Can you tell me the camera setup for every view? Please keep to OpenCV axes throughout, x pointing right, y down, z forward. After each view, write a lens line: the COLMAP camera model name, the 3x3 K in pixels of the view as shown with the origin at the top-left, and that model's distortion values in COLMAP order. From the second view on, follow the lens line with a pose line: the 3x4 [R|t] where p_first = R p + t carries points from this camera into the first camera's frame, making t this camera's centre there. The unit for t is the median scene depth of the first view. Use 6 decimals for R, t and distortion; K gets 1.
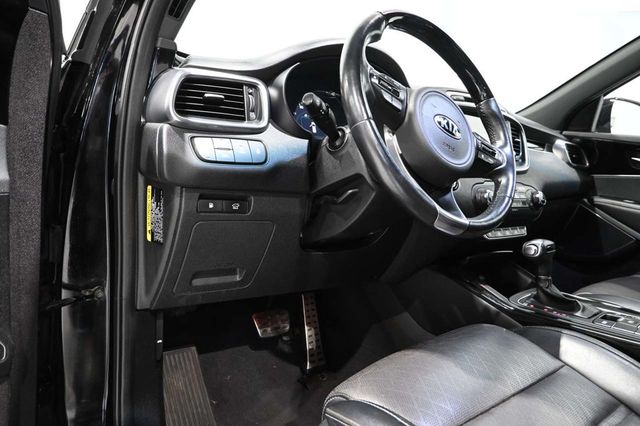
lens RADIAL K [[438.7, 0, 320.0], [0, 438.7, 213.0], [0, 0, 1]] dist [-0.000506, 0.002413]
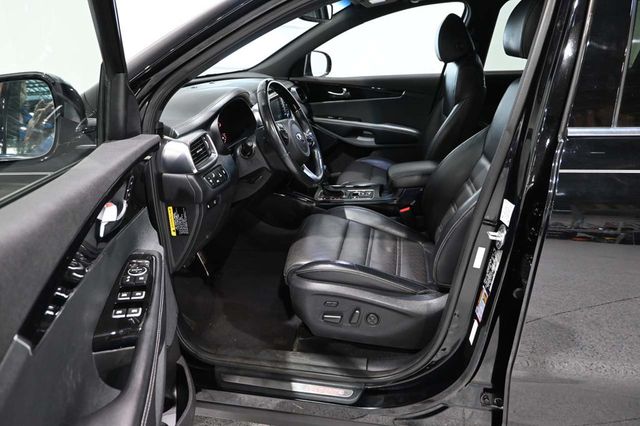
lens RADIAL K [[438.7, 0, 320.0], [0, 438.7, 213.0], [0, 0, 1]] dist [-0.000506, 0.002413]
pose [[0.745494, -0.330394, 0.578859, -0.894361], [0.160795, 0.931991, 0.324866, -0.475333], [-0.646825, -0.149108, 0.747920, -0.653447]]
